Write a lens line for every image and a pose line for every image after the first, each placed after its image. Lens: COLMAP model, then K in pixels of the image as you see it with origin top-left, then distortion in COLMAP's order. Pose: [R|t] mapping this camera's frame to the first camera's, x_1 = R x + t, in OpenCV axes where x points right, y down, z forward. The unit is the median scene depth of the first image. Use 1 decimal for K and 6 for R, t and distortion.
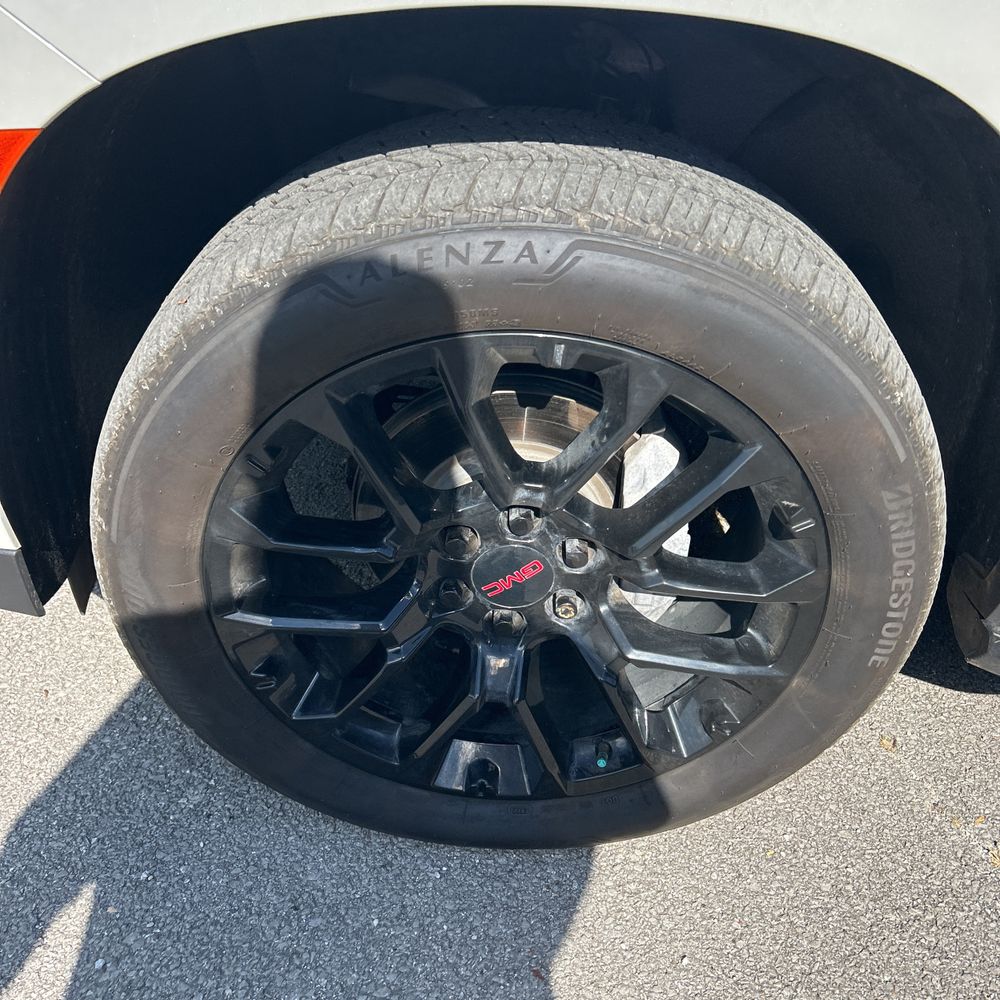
lens RADIAL K [[1005.5, 0, 496.5], [0, 1005.5, 492.6], [0, 0, 1]] dist [0.035124, -0.002322]
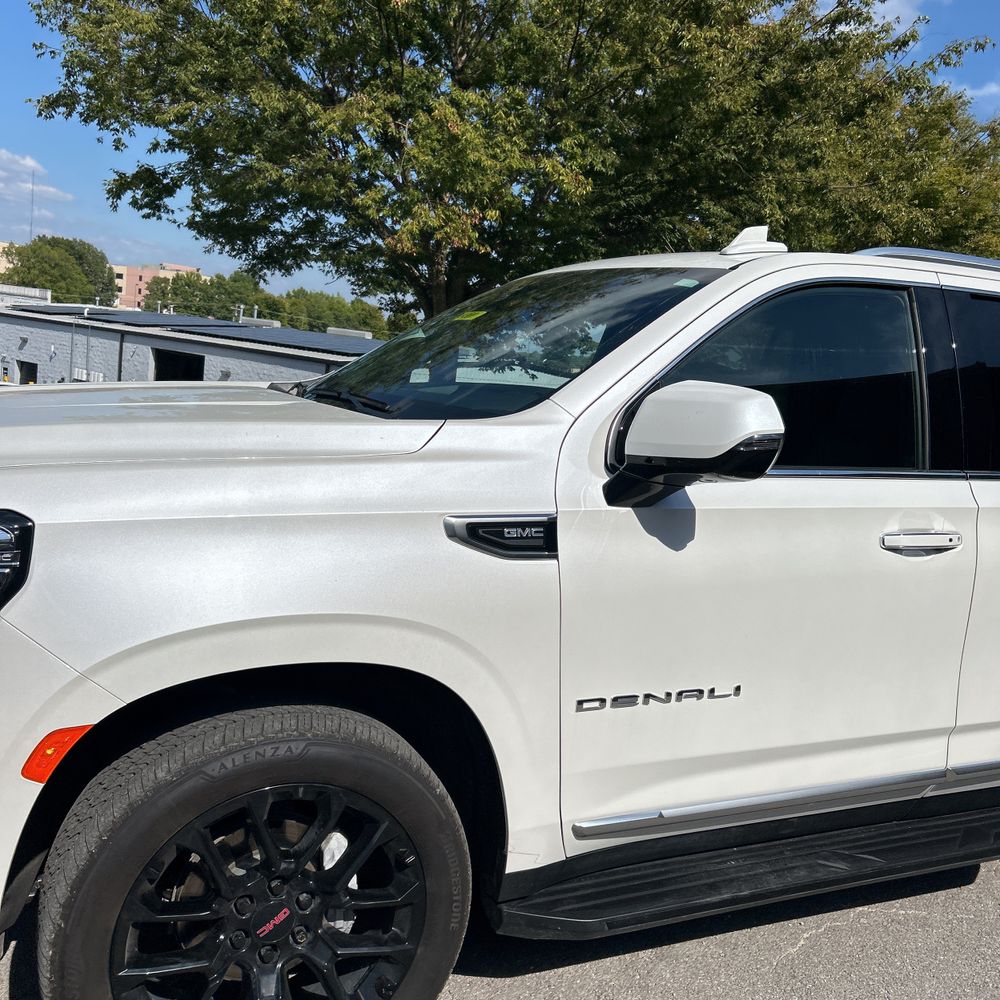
lens RADIAL K [[1021.3, 0, 494.0], [0, 1021.3, 502.4], [0, 0, 1]] dist [0.038123, -0.028822]
pose [[0.904319, -0.016969, 0.426519, -0.515445], [0.212607, 0.884354, -0.415591, 0.339586], [-0.370141, 0.466508, 0.803346, -1.344207]]
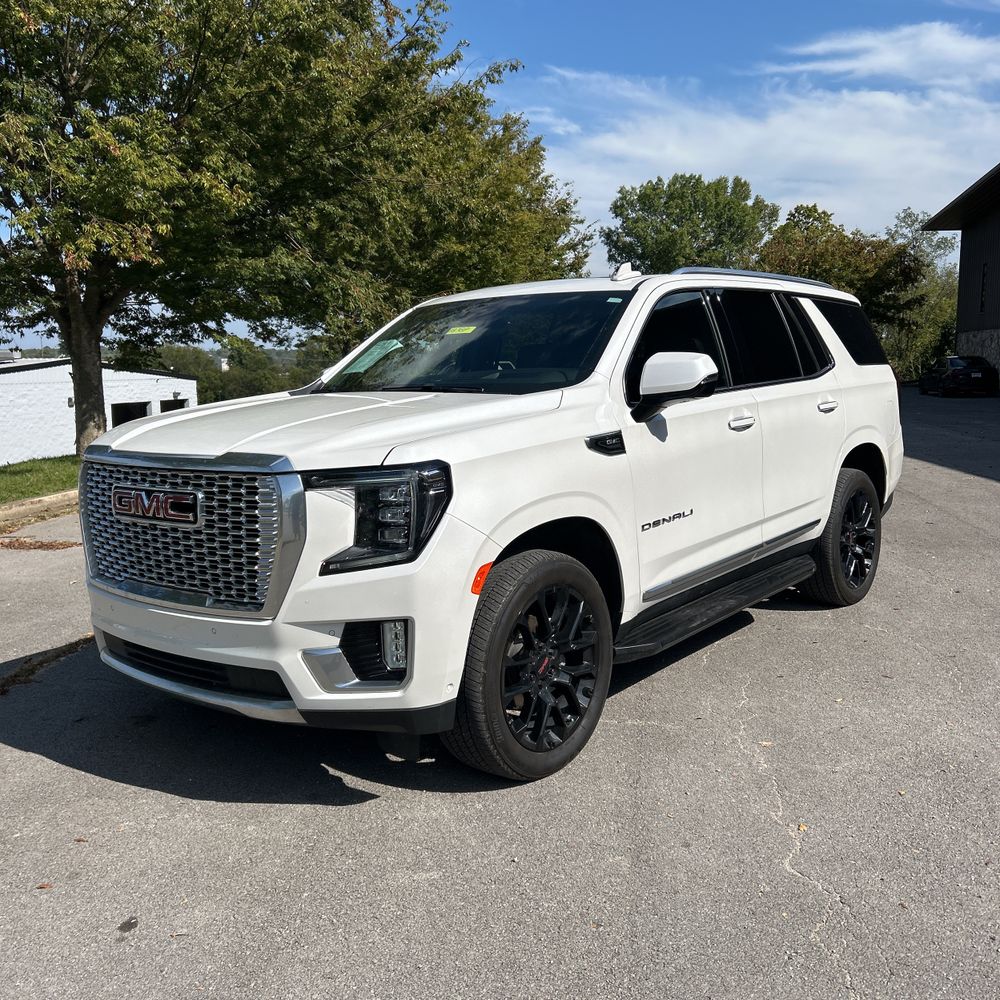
lens RADIAL K [[1026.0, 0, 510.9], [0, 1026.0, 486.7], [0, 0, 1]] dist [0.073659, -0.160421]
pose [[0.613423, -0.157448, 0.773901, -3.369207], [0.517650, 0.820230, -0.243436, 0.476825], [-0.596448, 0.549939, 0.584651, -1.729765]]
